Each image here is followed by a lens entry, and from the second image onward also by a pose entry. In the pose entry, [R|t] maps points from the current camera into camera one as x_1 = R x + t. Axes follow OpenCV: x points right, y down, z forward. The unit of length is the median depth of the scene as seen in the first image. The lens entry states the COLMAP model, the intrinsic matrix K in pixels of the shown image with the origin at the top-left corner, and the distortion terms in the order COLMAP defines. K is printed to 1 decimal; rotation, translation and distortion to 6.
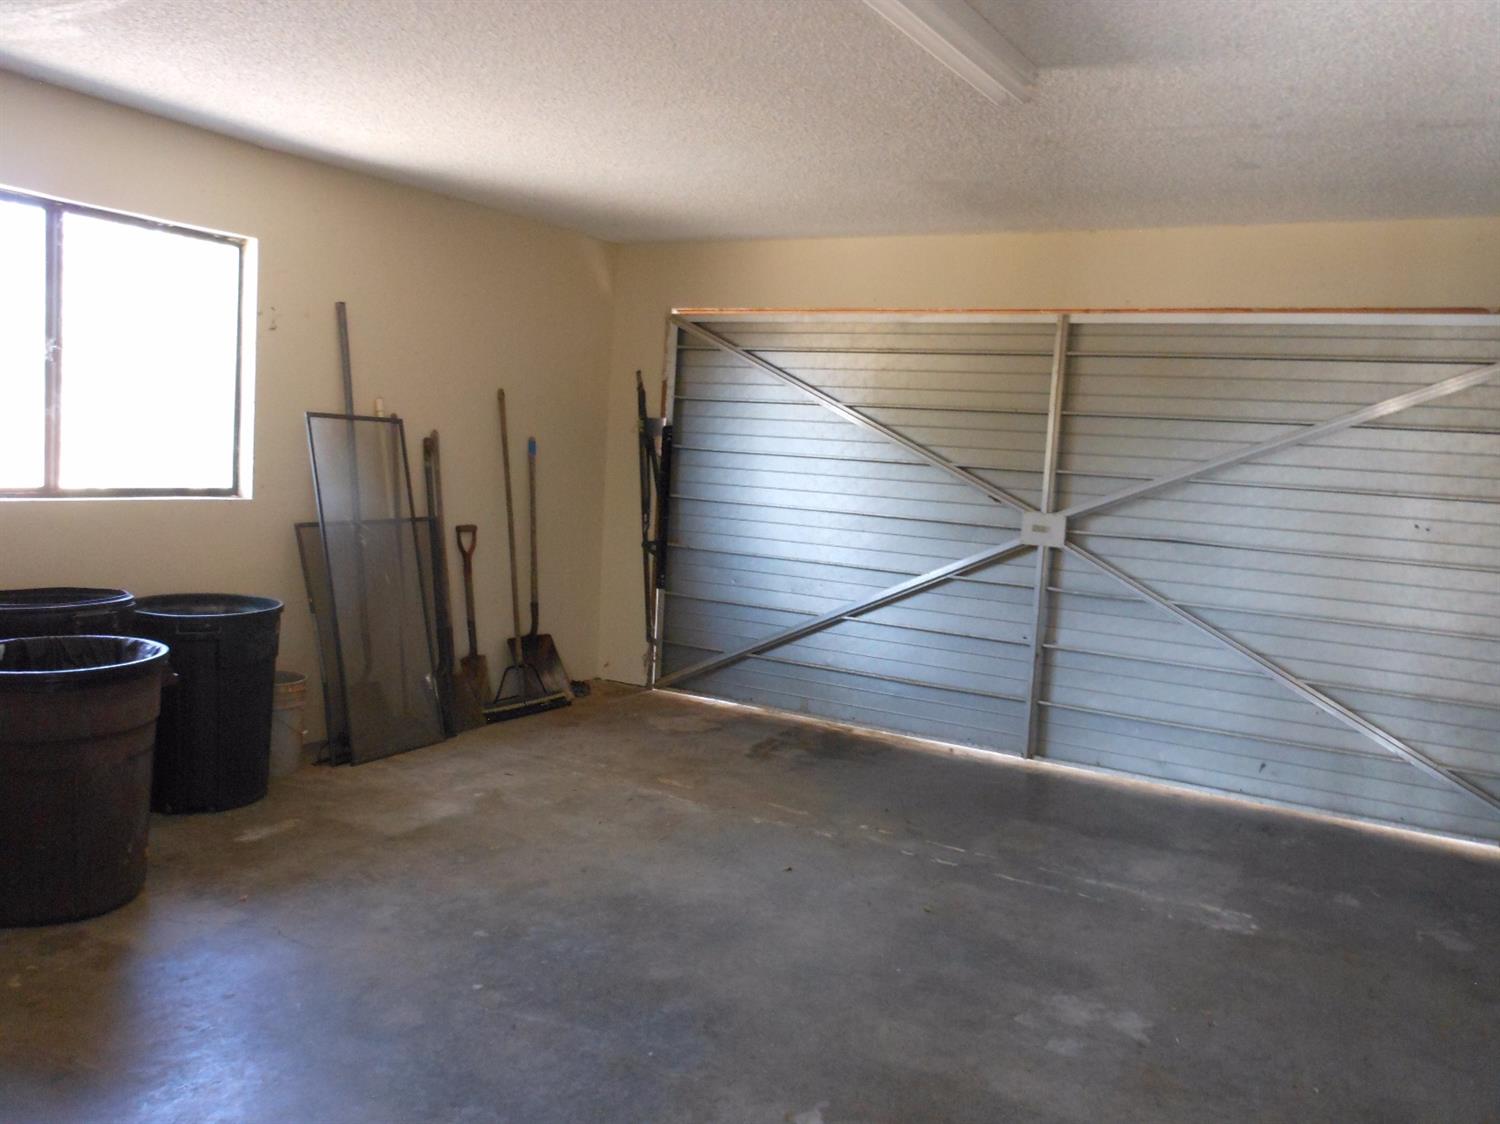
lens RADIAL K [[1216.3, 0, 752.0], [0, 1216.3, 561.8], [0, 0, 1]] dist [0.025108, -0.057103]
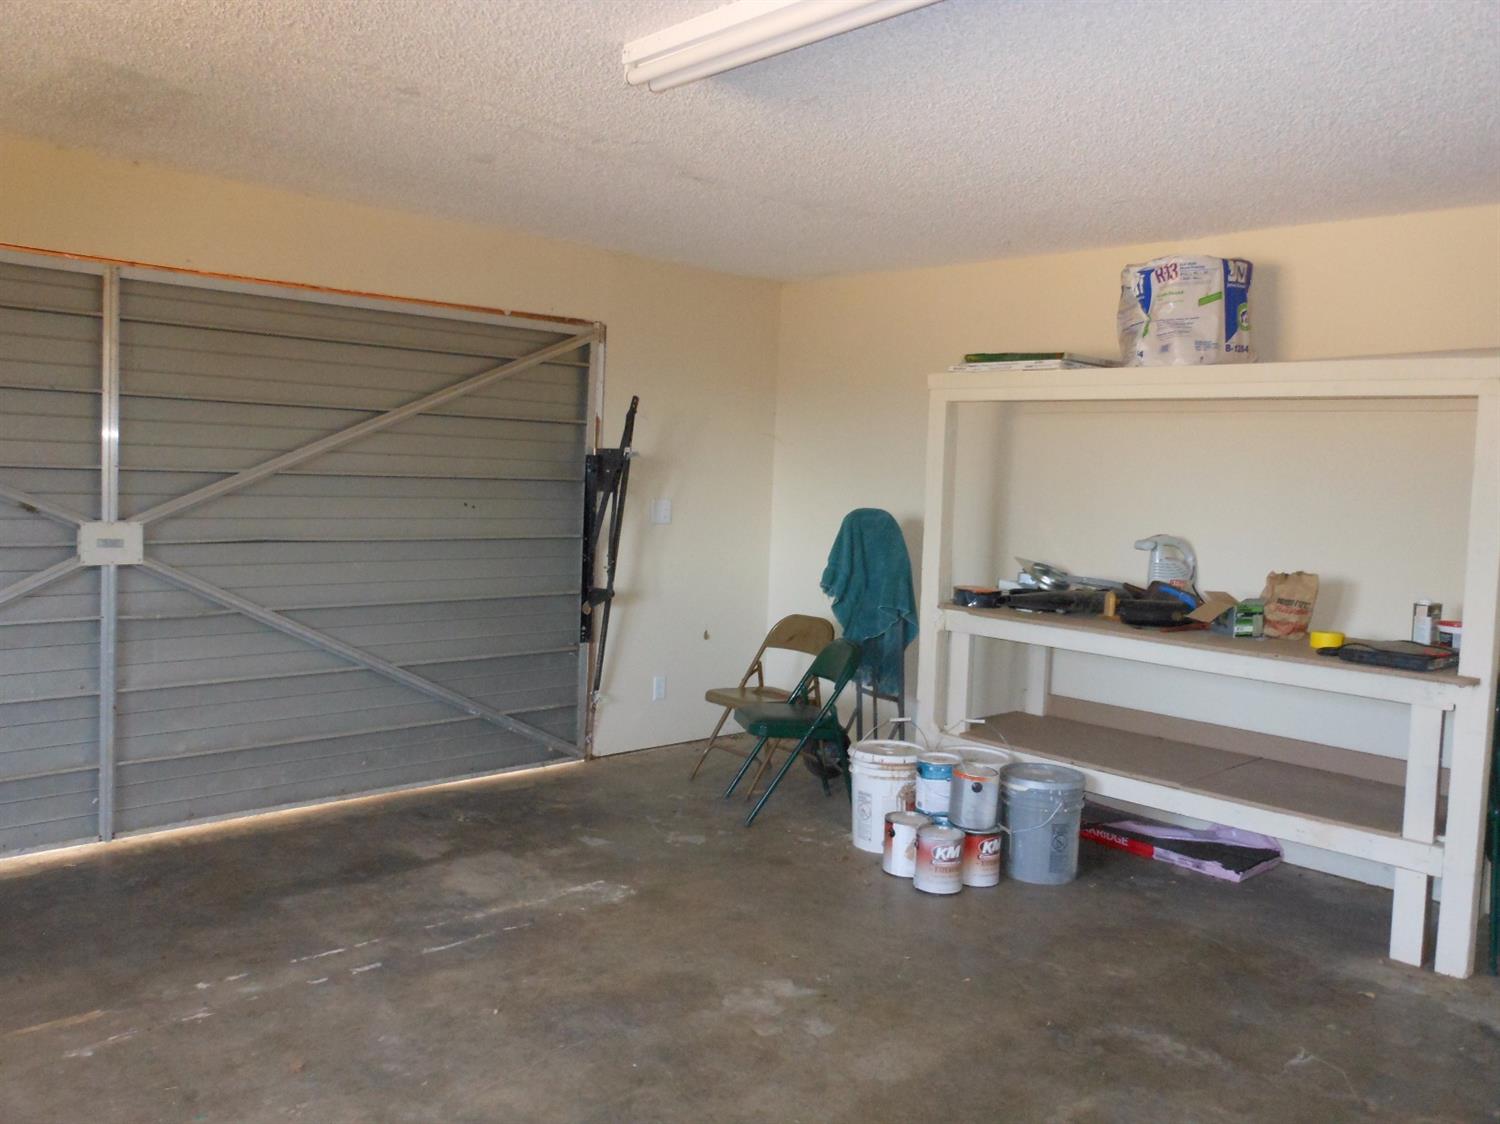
lens RADIAL K [[1216.3, 0, 750.4], [0, 1216.3, 560.2], [0, 0, 1]] dist [0.025108, -0.057103]
pose [[0.277762, -0.120727, 0.953034, -0.531643], [0.074092, 0.991809, 0.104045, -0.090836], [-0.957788, 0.041713, 0.284432, 0.536863]]
